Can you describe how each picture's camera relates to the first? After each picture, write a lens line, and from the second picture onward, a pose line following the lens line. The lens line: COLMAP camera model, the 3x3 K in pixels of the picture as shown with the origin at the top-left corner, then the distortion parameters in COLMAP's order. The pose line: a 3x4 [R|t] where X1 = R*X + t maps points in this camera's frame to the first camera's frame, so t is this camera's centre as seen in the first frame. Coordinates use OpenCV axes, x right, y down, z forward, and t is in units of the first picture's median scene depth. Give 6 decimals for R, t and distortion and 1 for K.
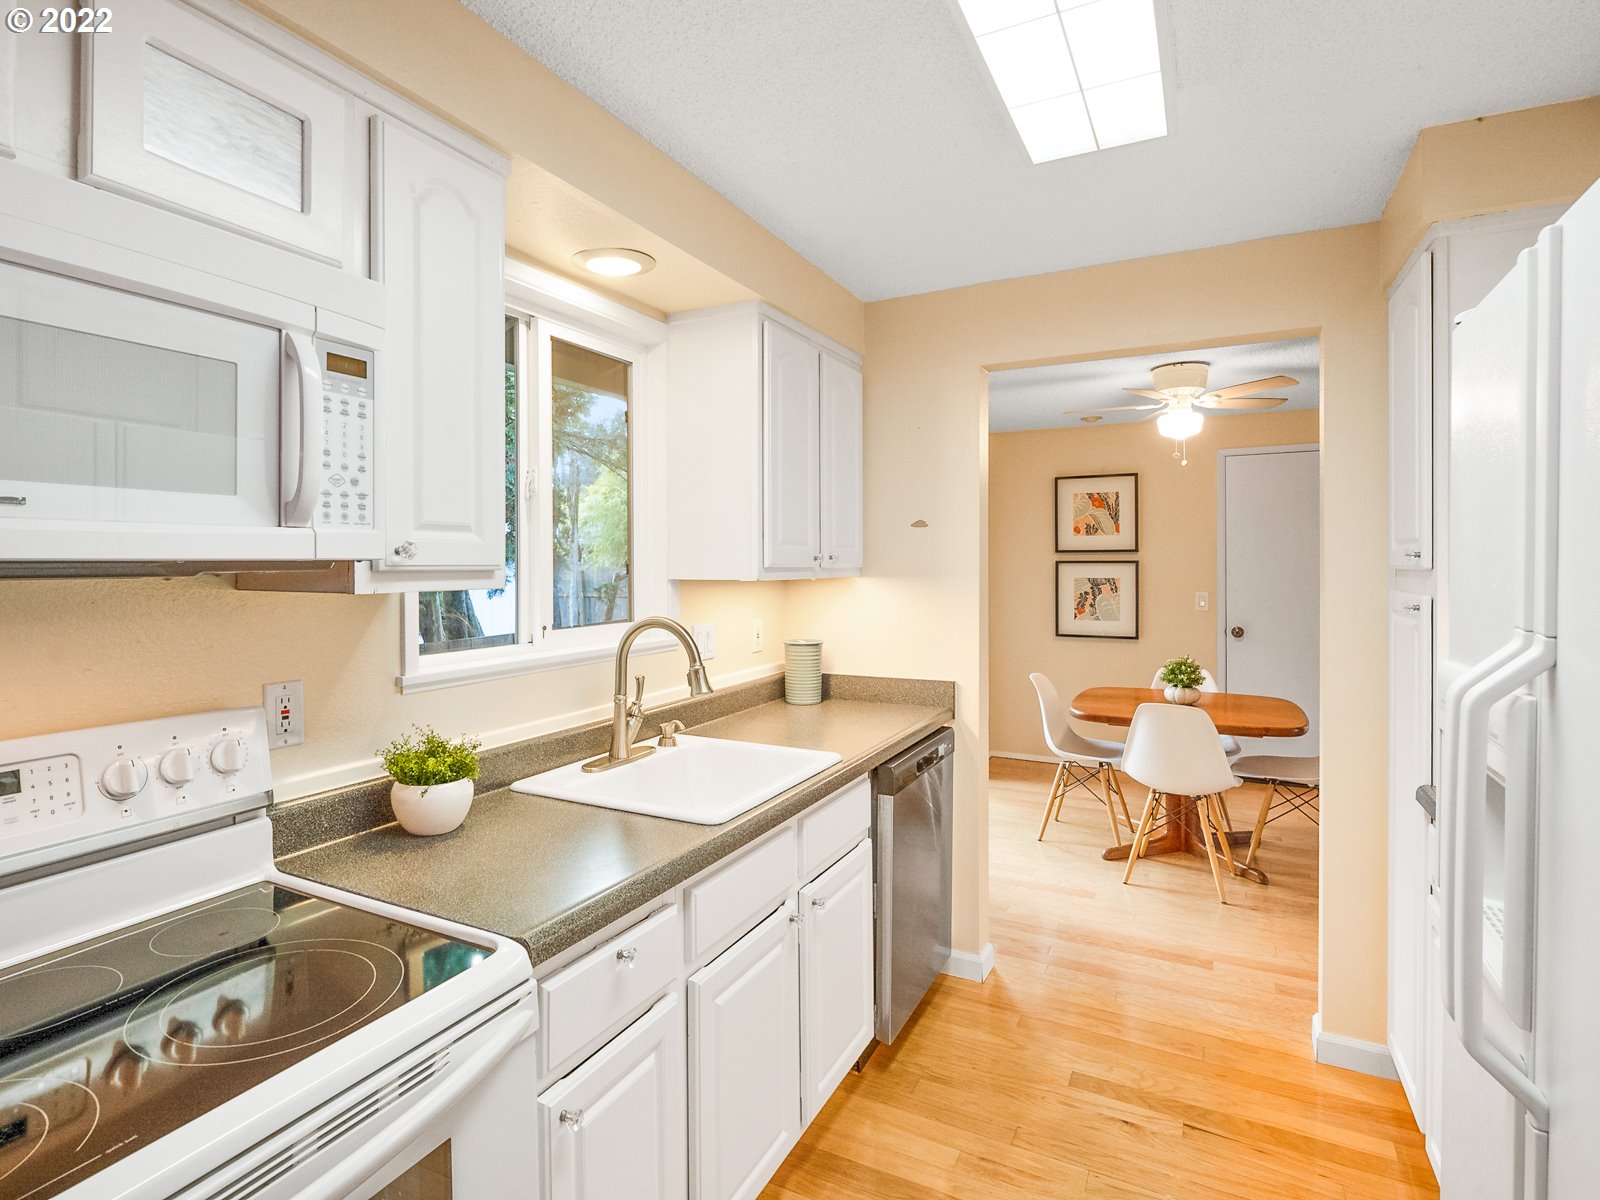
lens RADIAL K [[827.1, 0, 806.4], [0, 827.1, 568.6], [0, 0, 1]] dist [-0.008169, 0.001577]
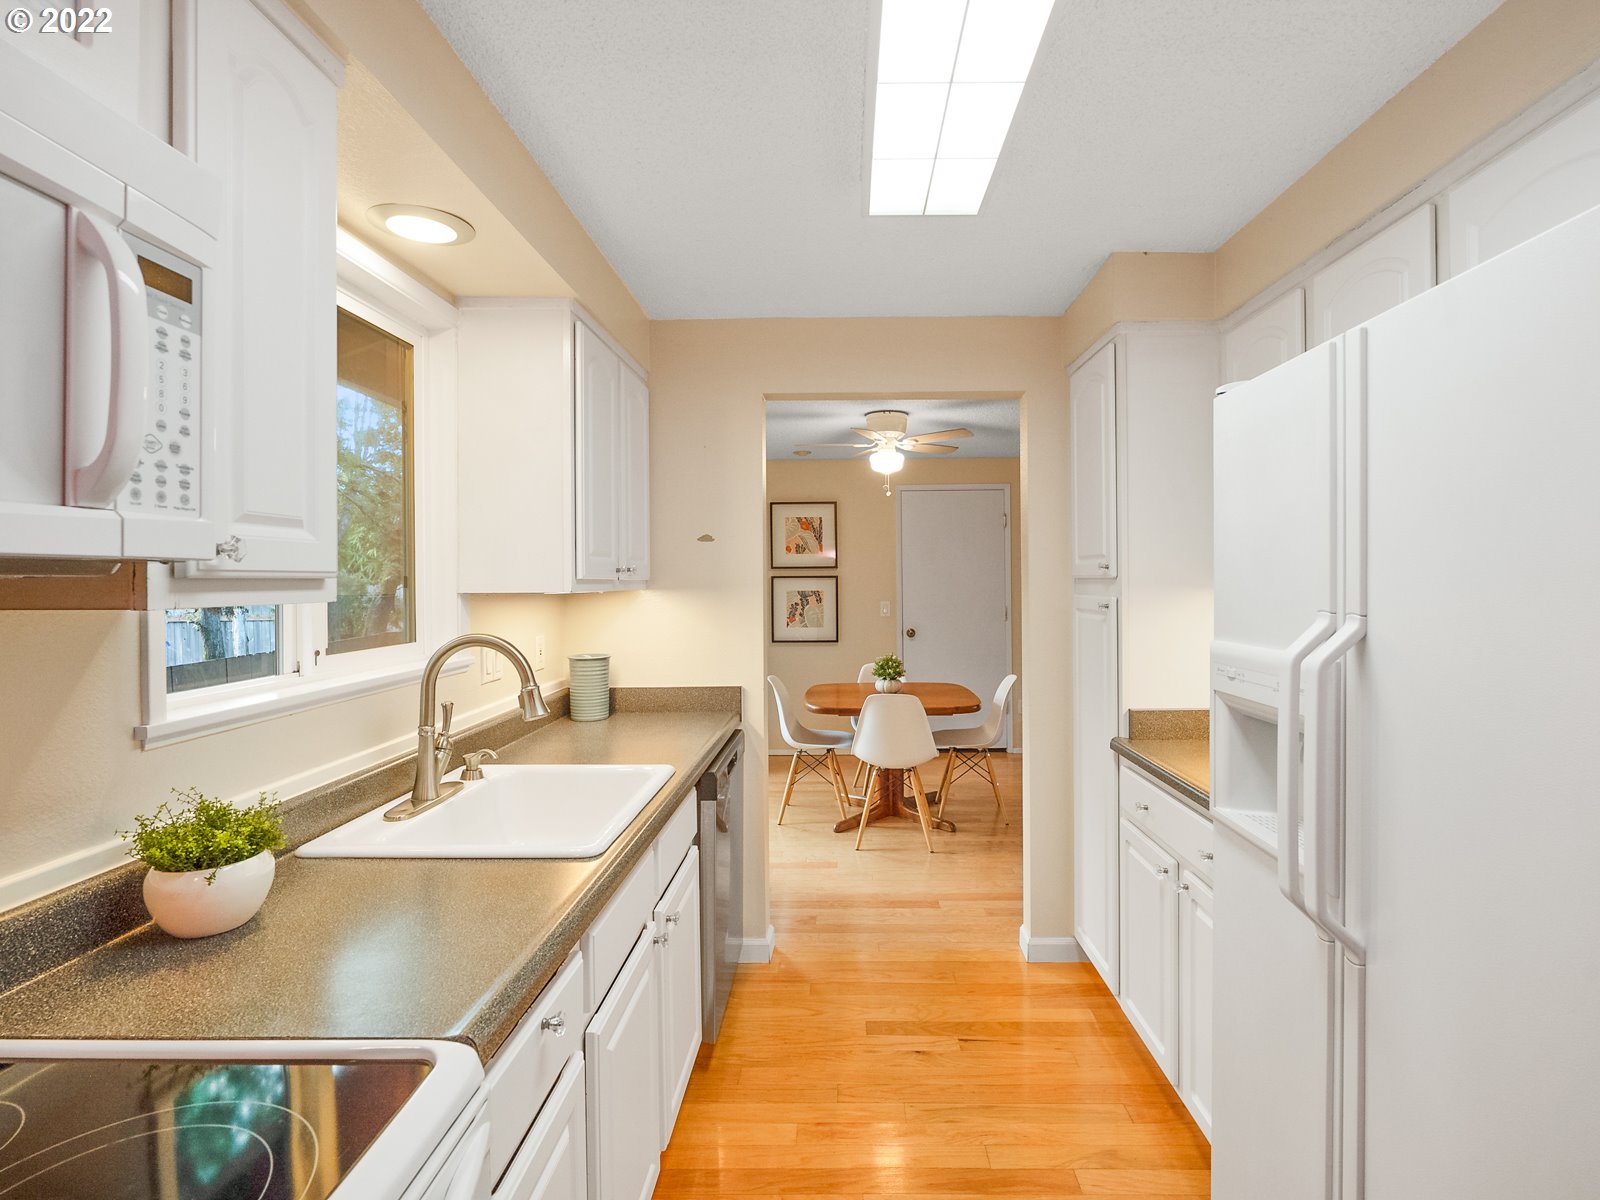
lens RADIAL K [[747.5, 0, 845.4], [0, 747.5, 580.5], [0, 0, 1]] dist [-0.012603, 0.000910]
pose [[0.889693, -0.004895, 0.456533, -0.180599], [0.008565, 0.999945, -0.005971, 0.008629], [-0.456479, 0.009222, 0.889686, 0.101051]]
